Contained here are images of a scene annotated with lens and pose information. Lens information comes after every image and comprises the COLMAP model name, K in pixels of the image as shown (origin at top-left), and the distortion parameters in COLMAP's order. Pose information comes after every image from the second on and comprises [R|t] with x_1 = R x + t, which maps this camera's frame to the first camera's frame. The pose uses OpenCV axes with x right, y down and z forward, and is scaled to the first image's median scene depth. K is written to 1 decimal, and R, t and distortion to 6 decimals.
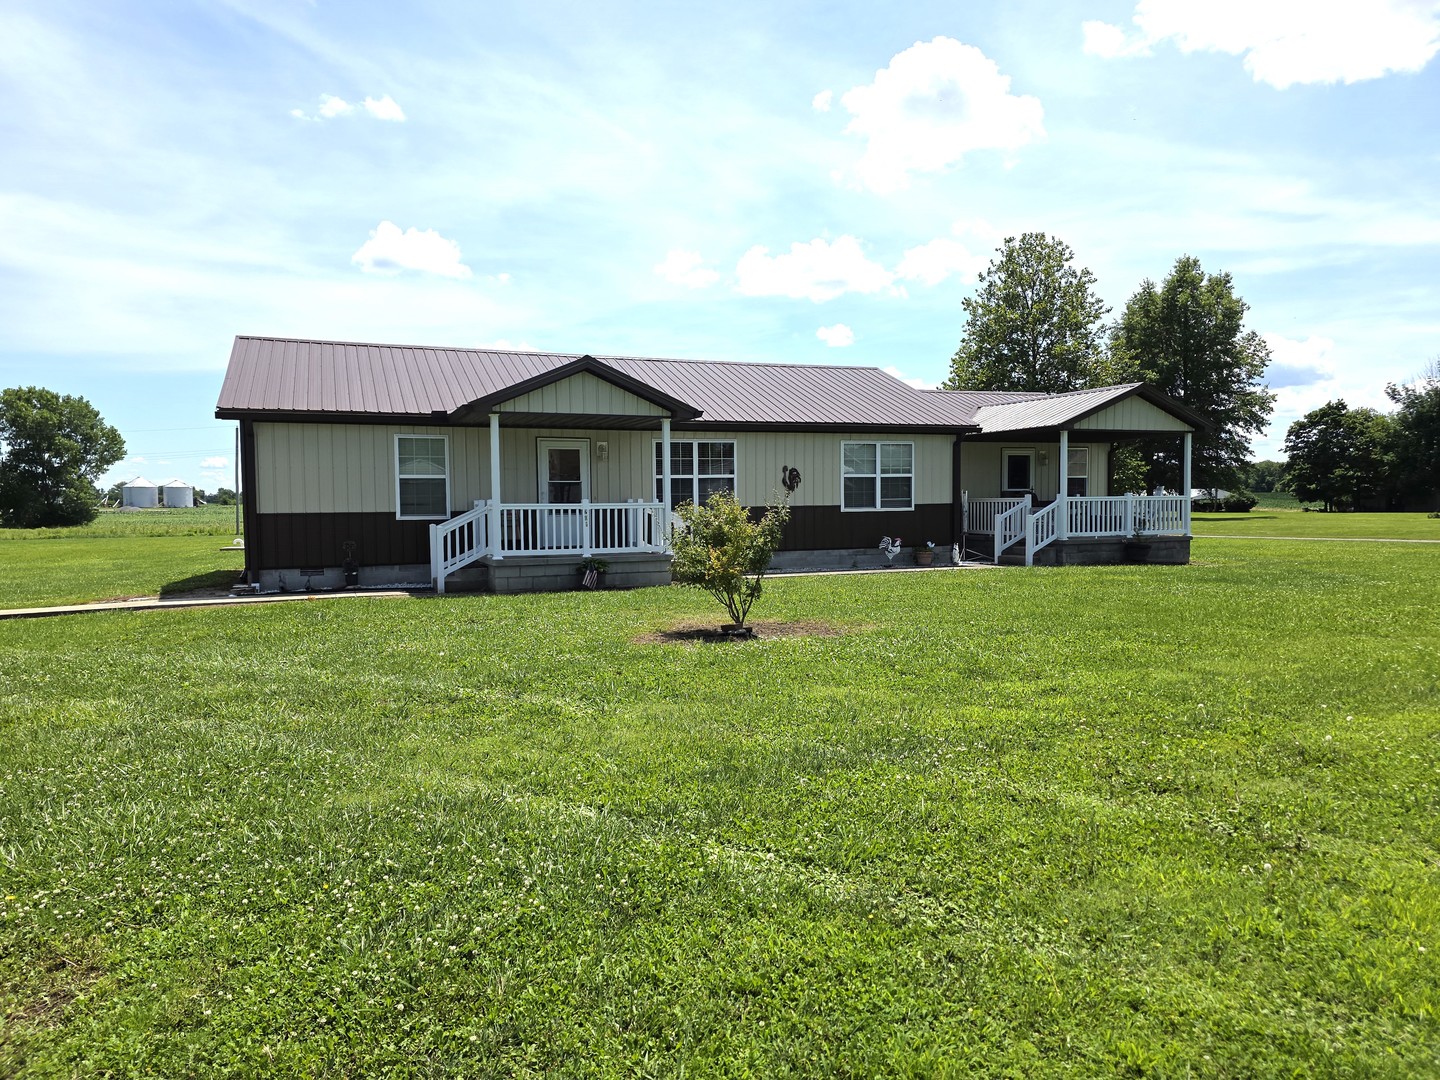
lens RADIAL K [[968.6, 0, 718.5], [0, 968.6, 539.0], [0, 0, 1]] dist [0.049621, -0.027038]
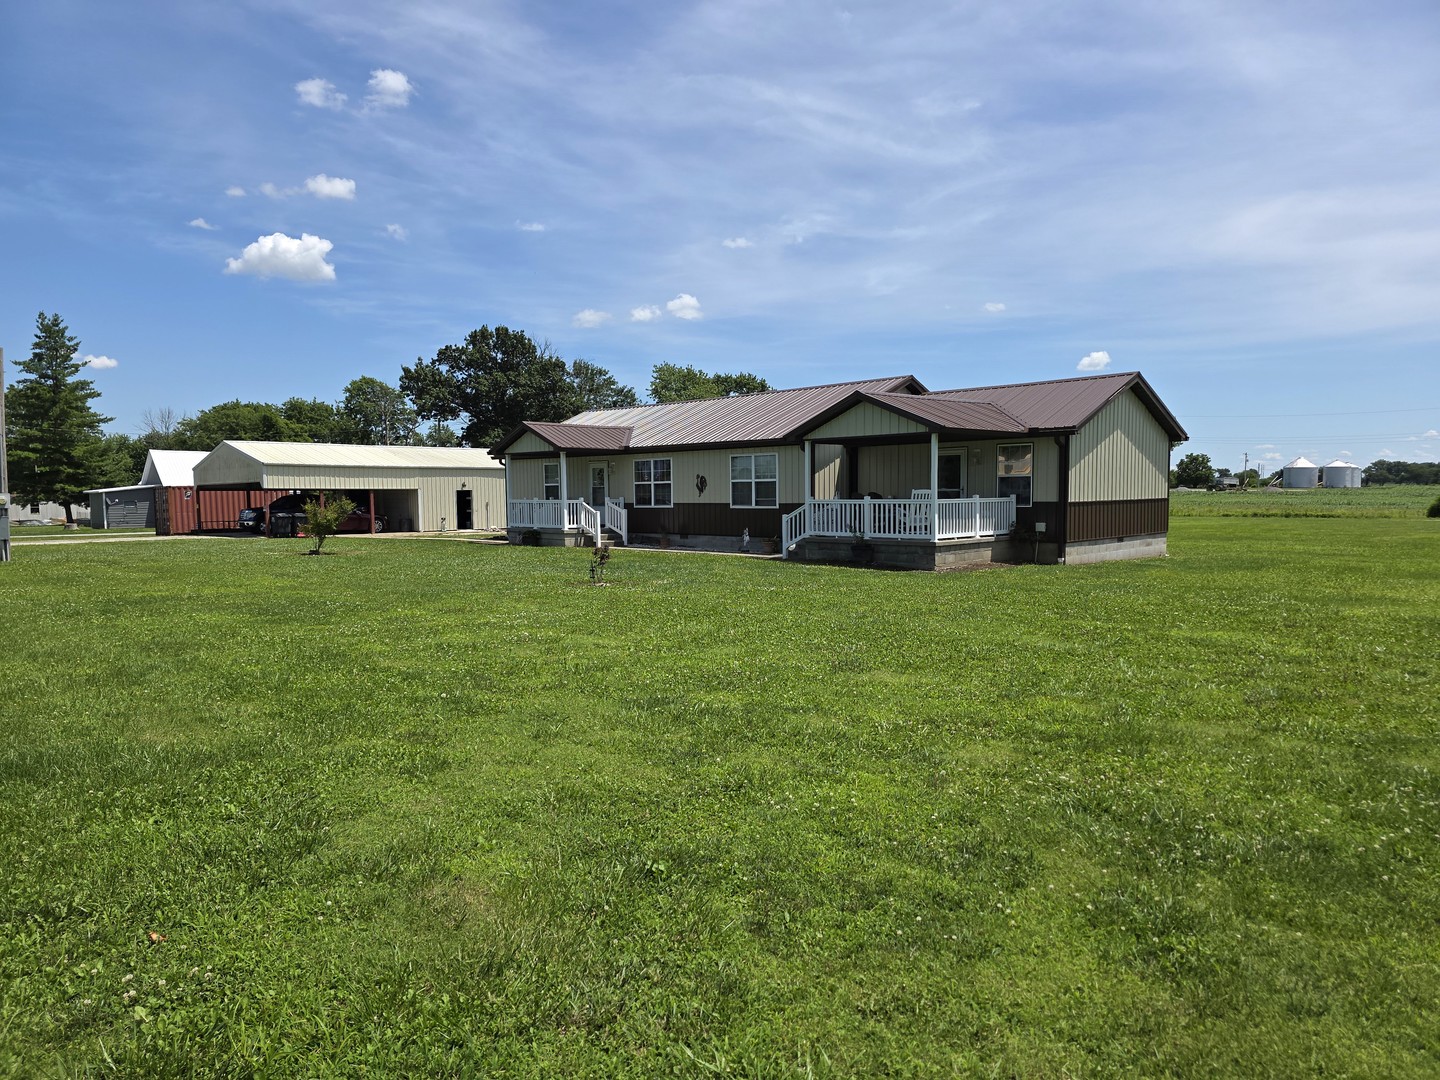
lens RADIAL K [[968.6, 0, 713.3], [0, 968.6, 563.4], [0, 0, 1]] dist [0.049621, -0.027038]
pose [[0.395908, 0.073525, -0.915342, 1.321880], [-0.035384, 0.997271, 0.064801, -0.037631], [0.917608, 0.006733, 0.397429, 0.450630]]
